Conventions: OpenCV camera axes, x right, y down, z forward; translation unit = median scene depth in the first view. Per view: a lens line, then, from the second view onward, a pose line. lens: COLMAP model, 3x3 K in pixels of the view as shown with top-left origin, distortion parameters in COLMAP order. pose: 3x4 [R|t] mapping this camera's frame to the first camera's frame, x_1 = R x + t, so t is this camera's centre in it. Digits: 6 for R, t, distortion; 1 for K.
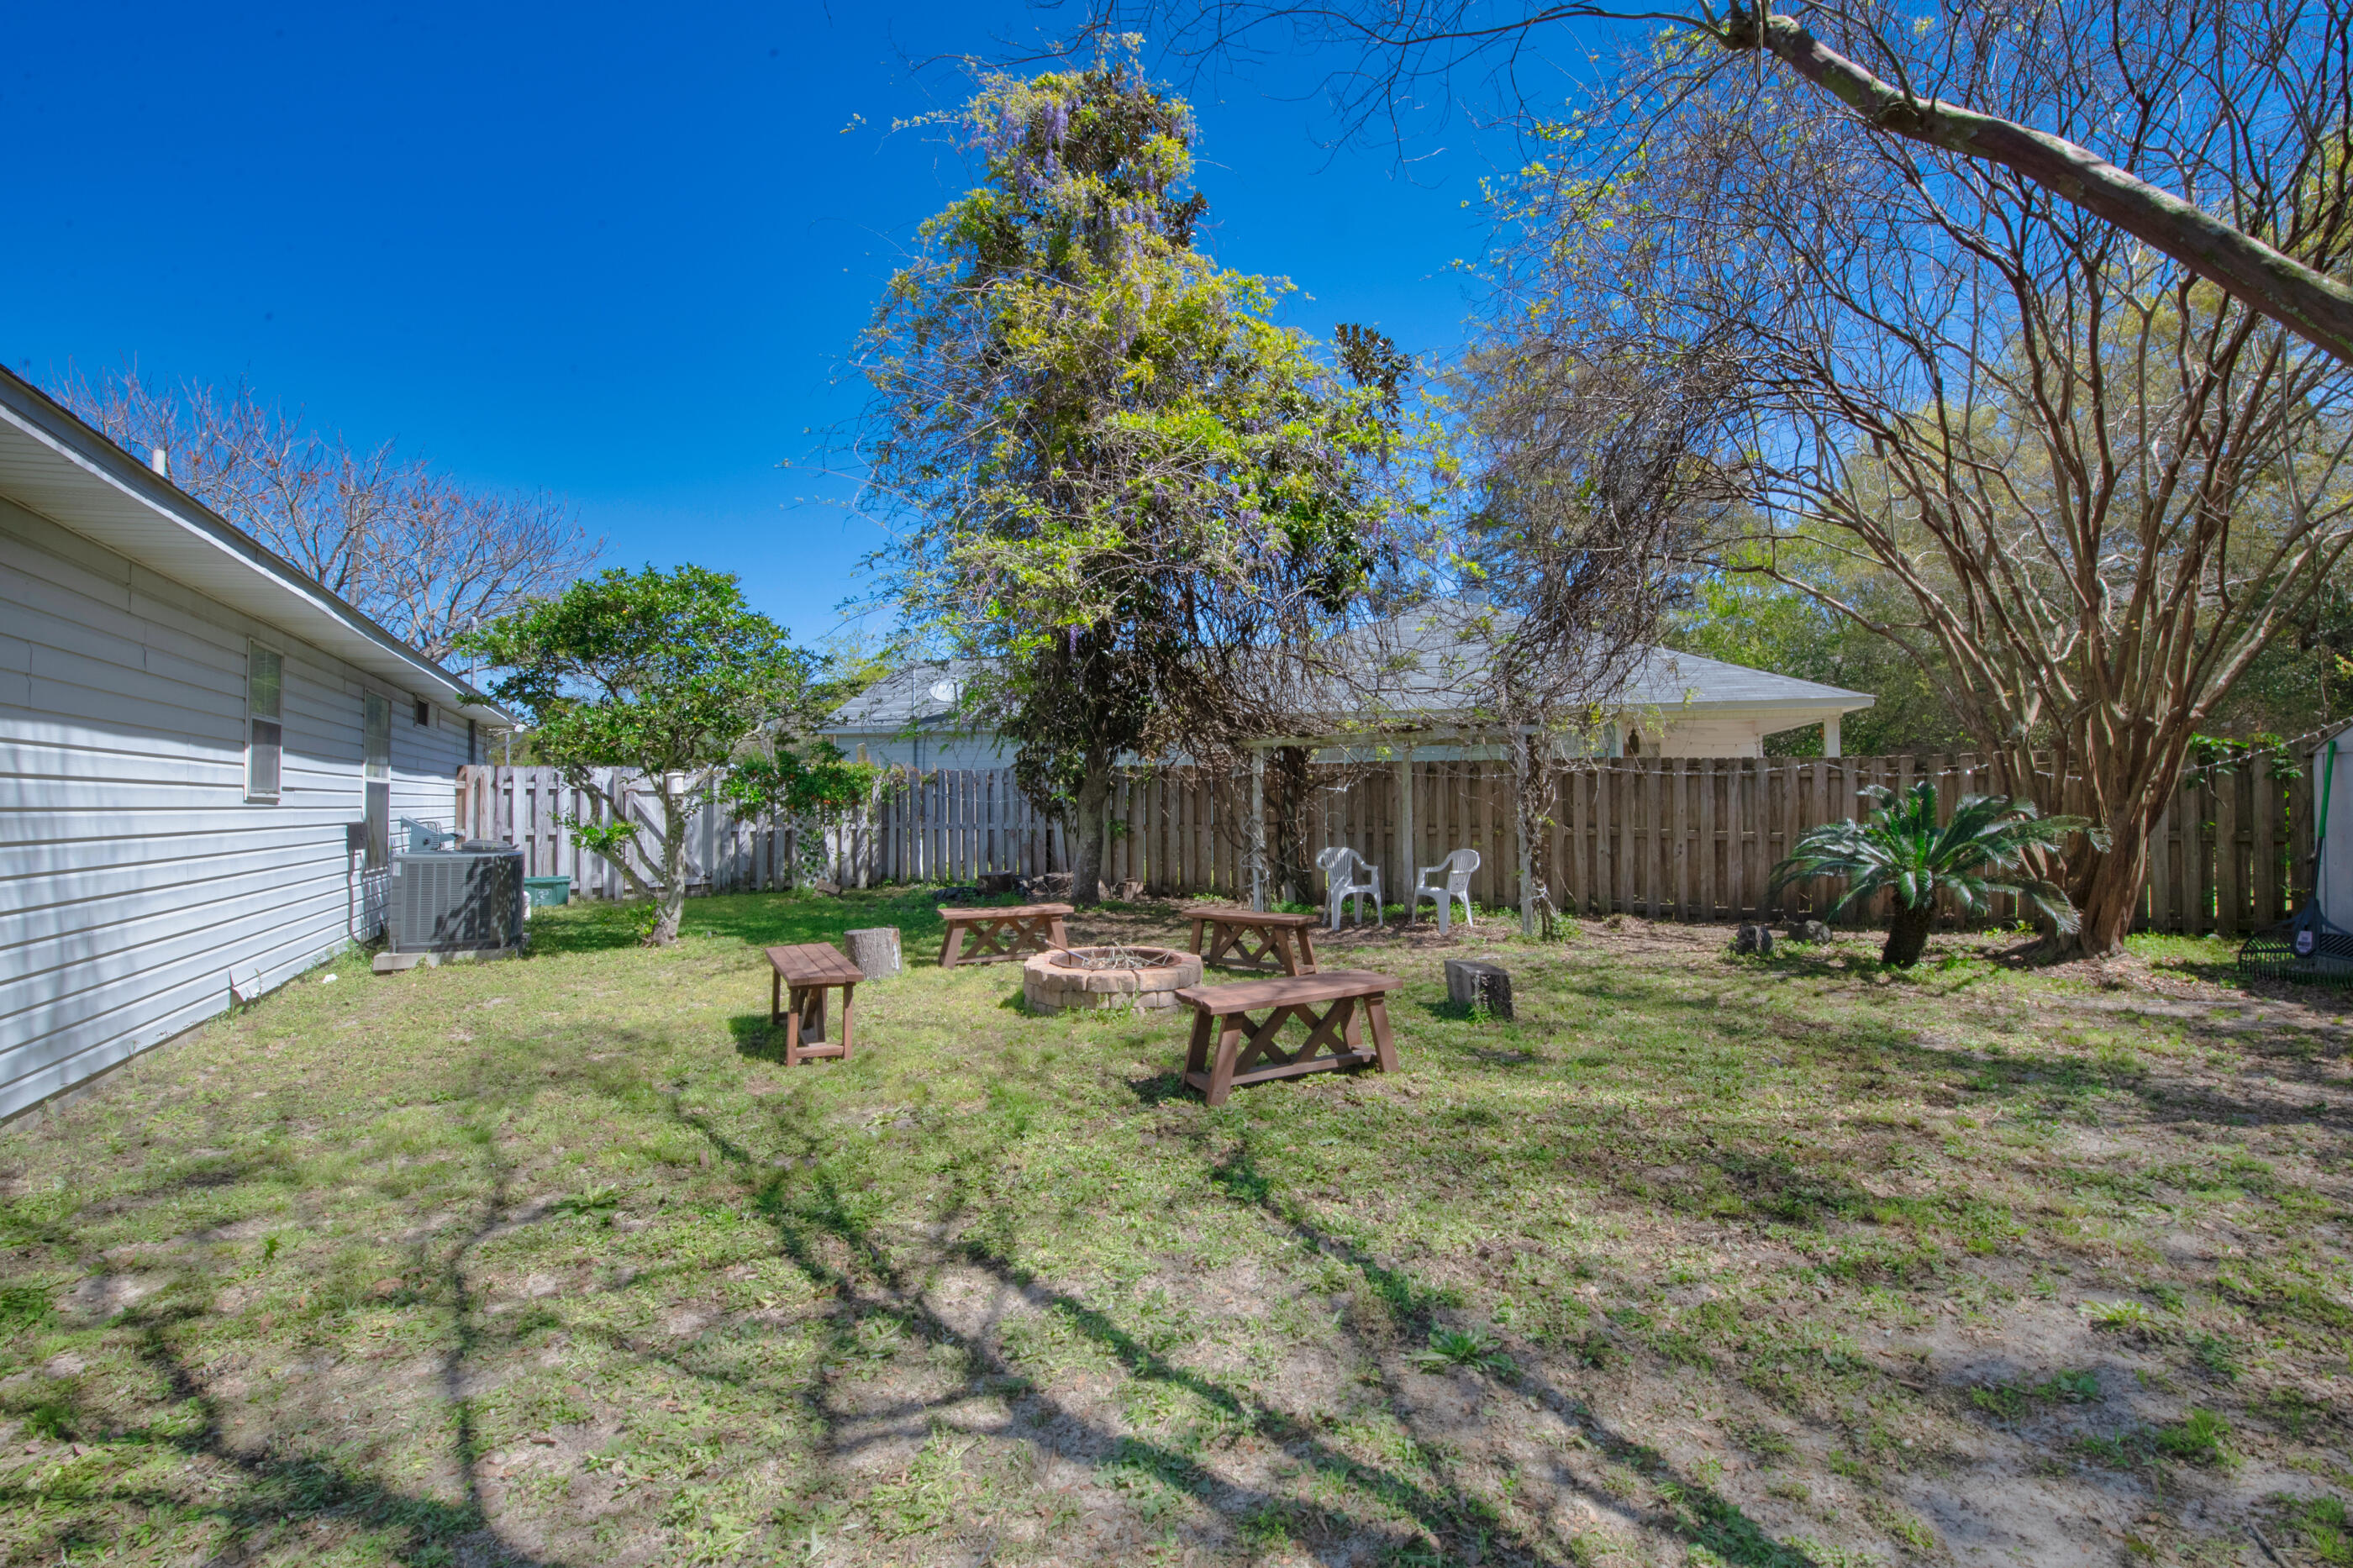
lens RADIAL K [[965.5, 0, 1177.8], [0, 965.5, 732.0], [0, 0, 1]] dist [0.002014, -0.002789]
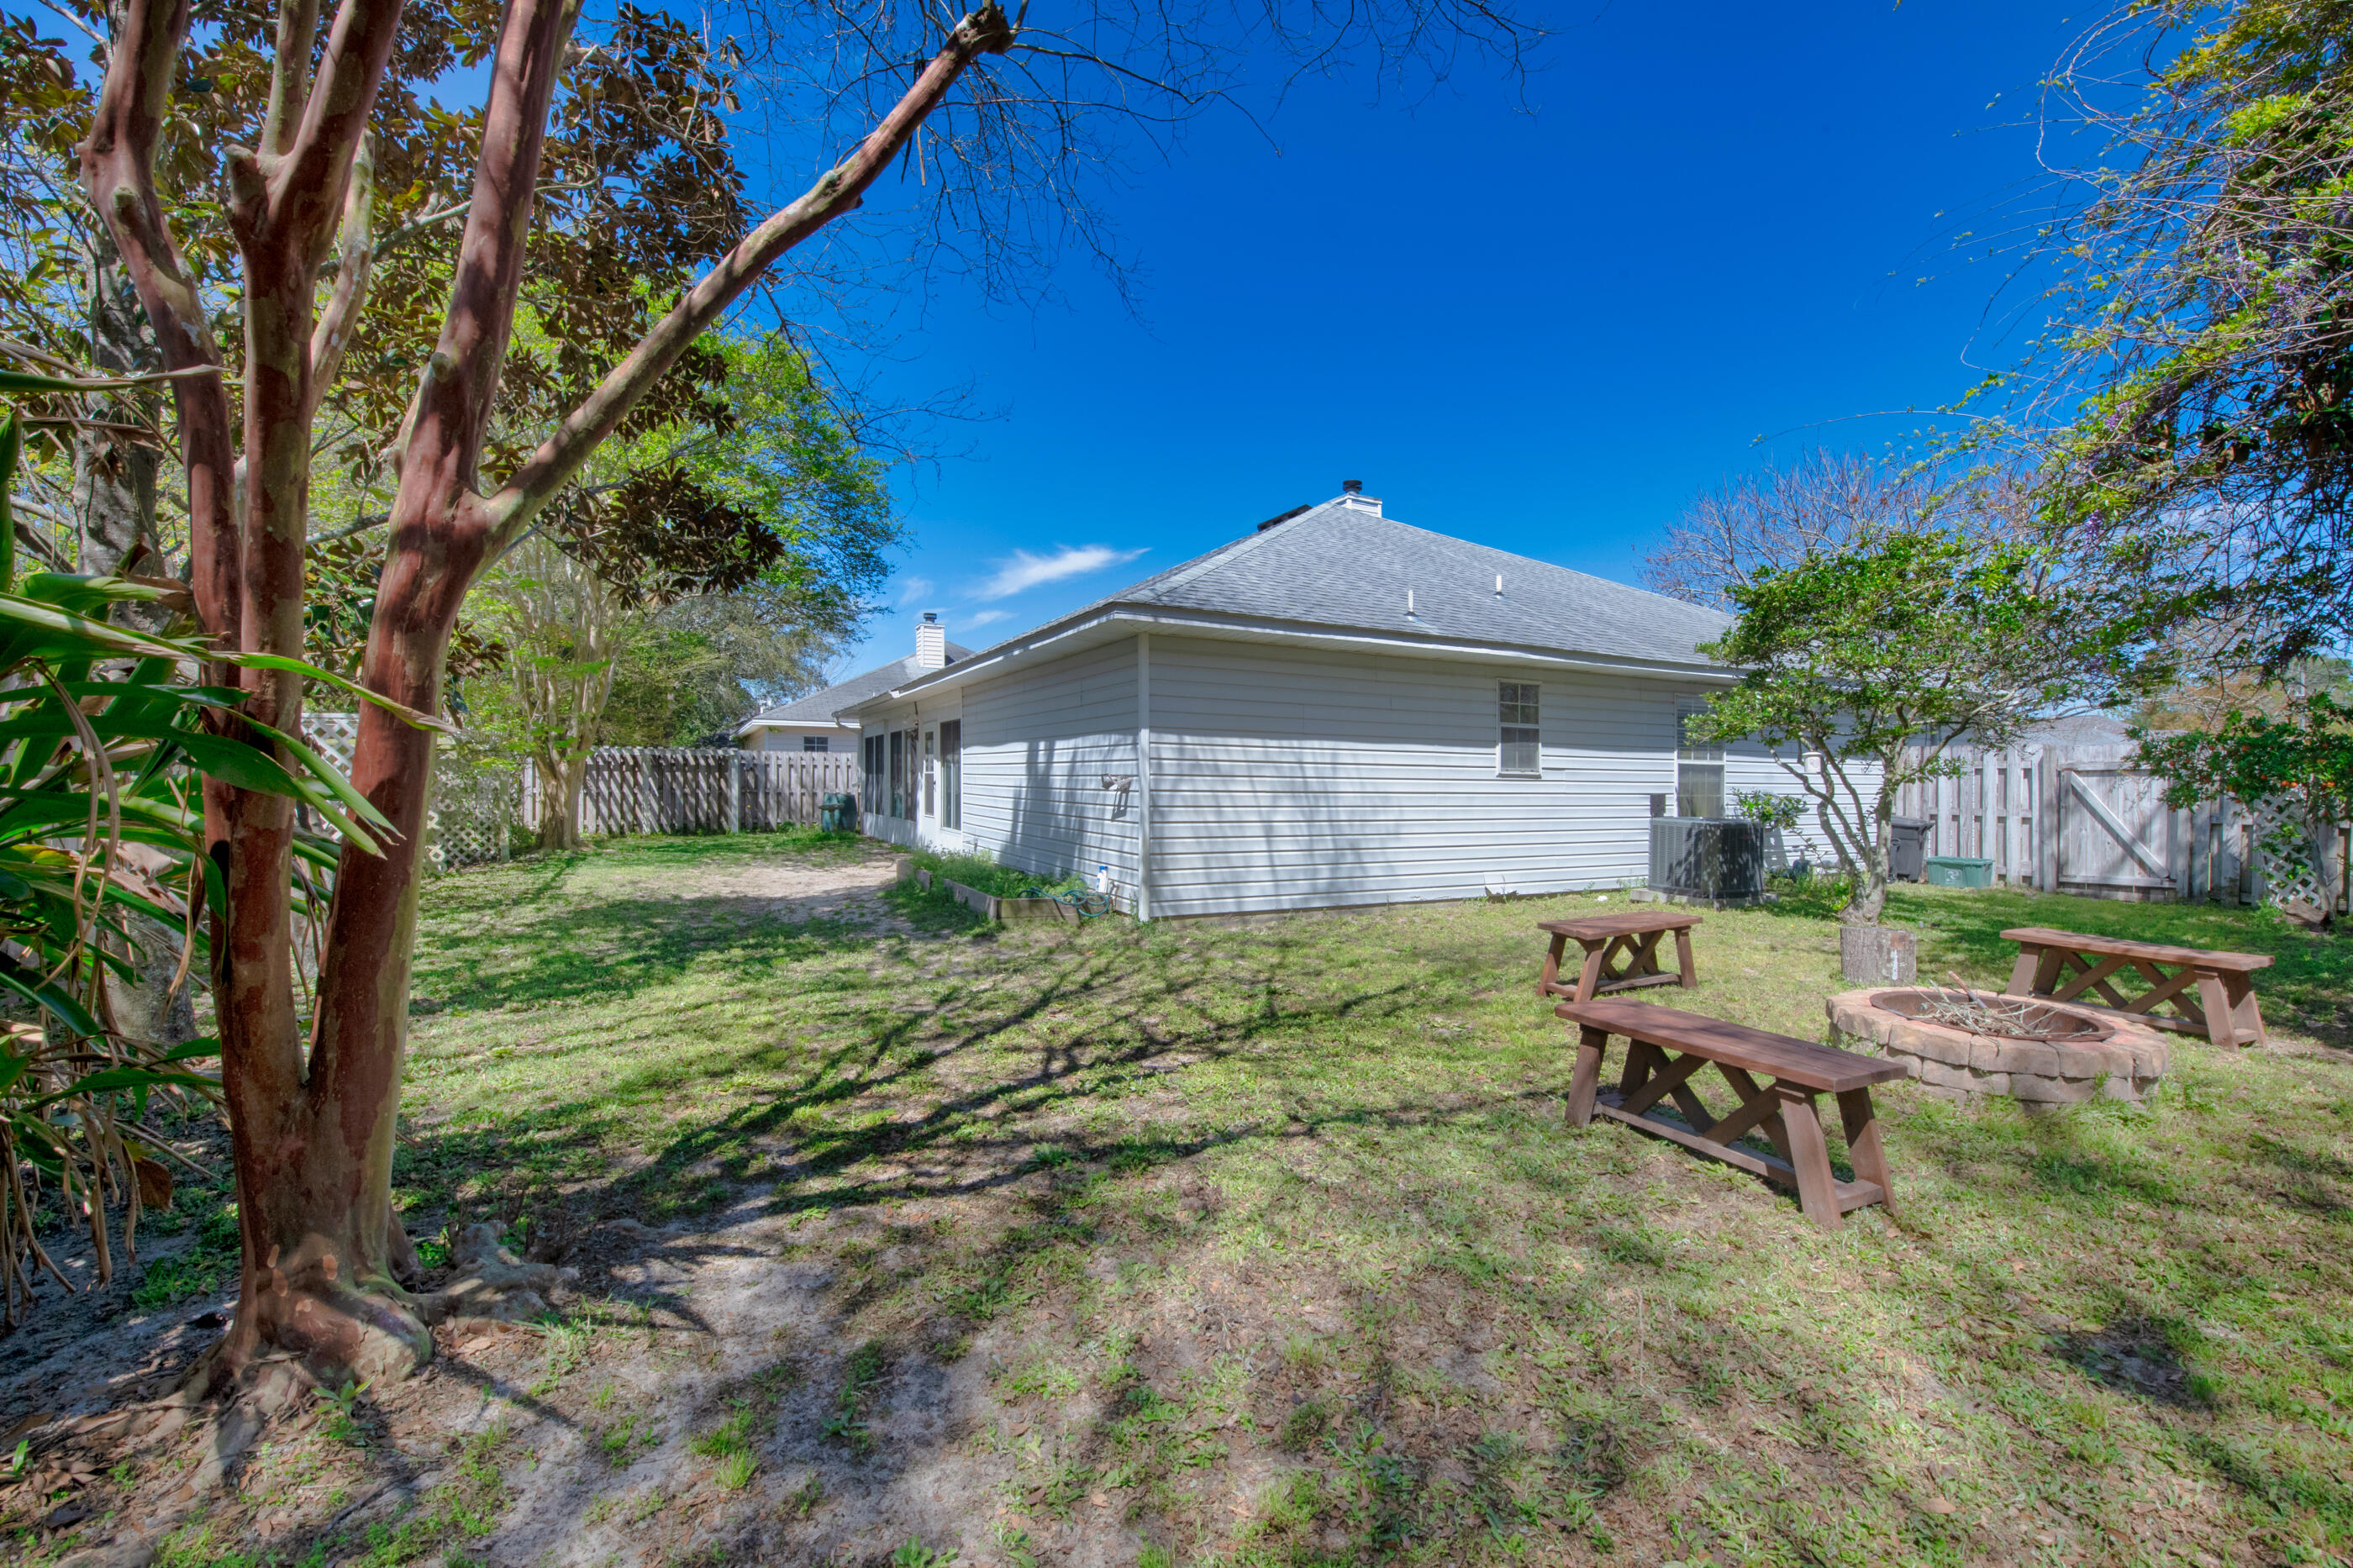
lens RADIAL K [[927.5, 0, 1181.0], [0, 927.5, 793.1], [0, 0, 1]] dist [0.000550, -0.005553]
pose [[-0.033041, 0.020293, -0.999248, 0.541928], [0.061832, 0.997920, 0.018222, 0.031104], [0.997540, -0.061184, -0.034227, 0.421020]]
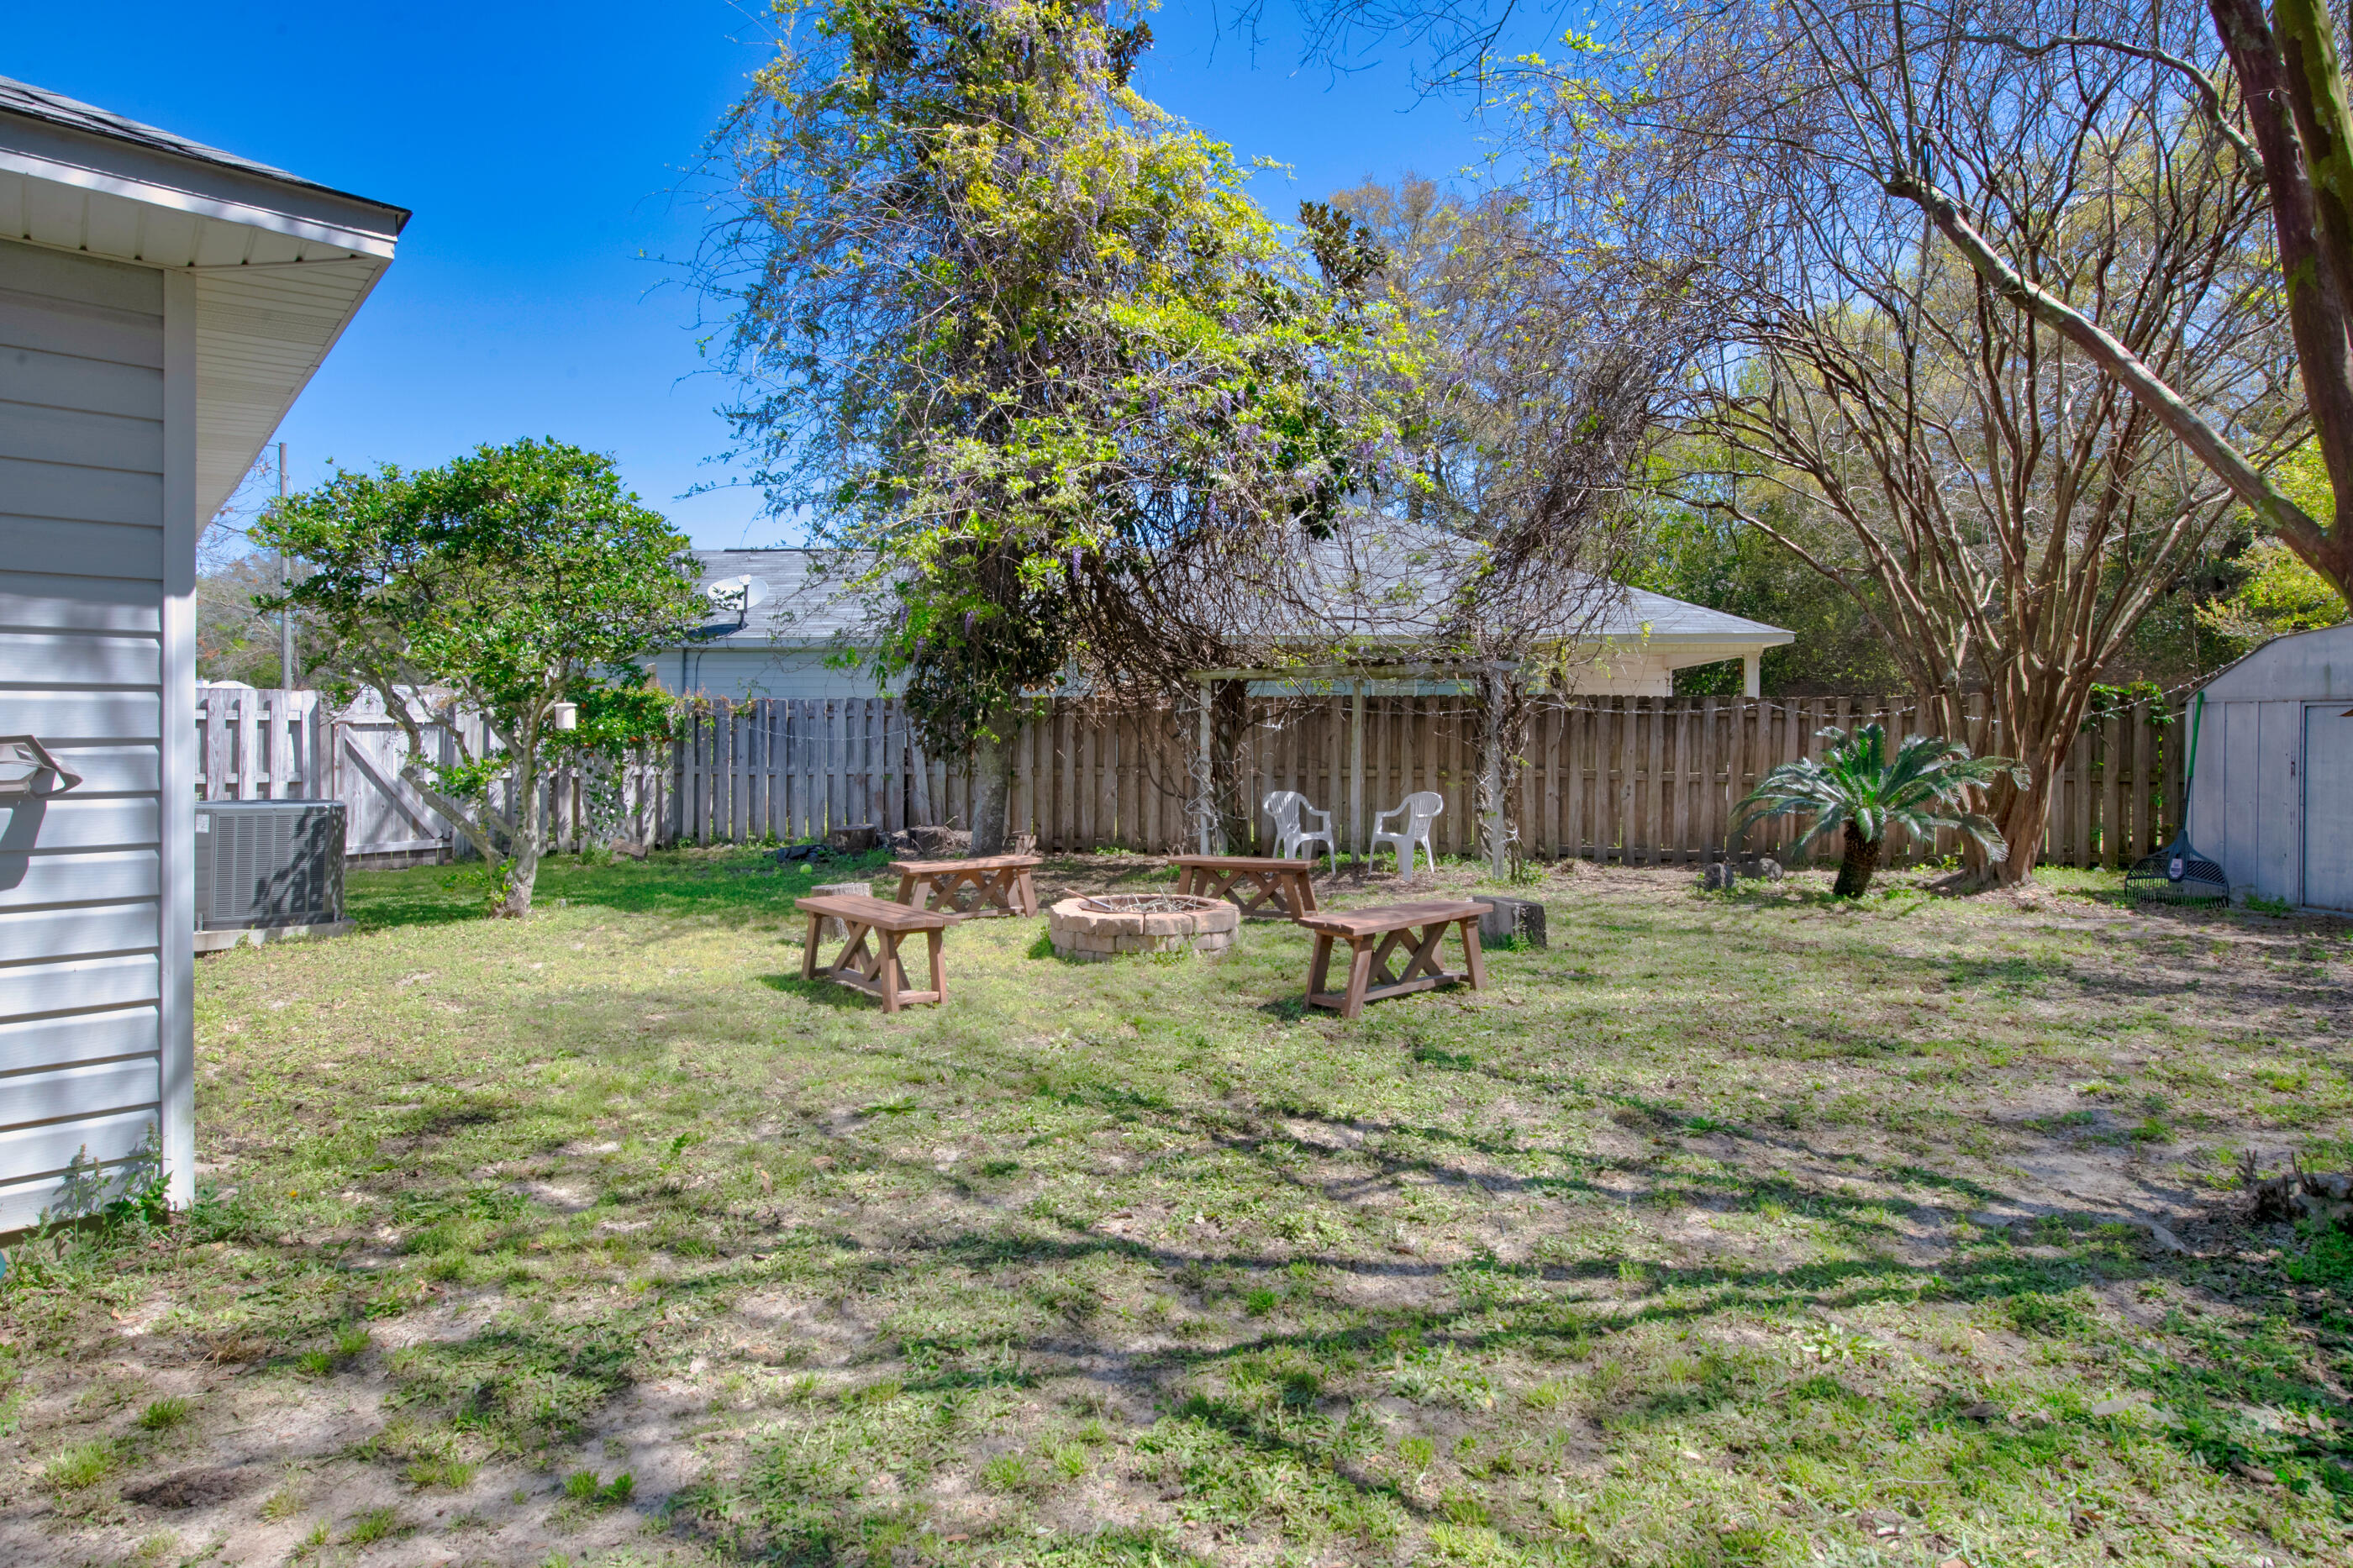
lens RADIAL K [[1312.5, 0, 1180.6], [0, 1312.5, 690.1], [0, 0, 1]] dist [0.050056, 0.000814]
pose [[0.971330, 0.013135, 0.237370, -0.305100], [-0.020759, 0.999345, 0.029650, -0.012370], [-0.236825, -0.033727, 0.970967, -0.226486]]
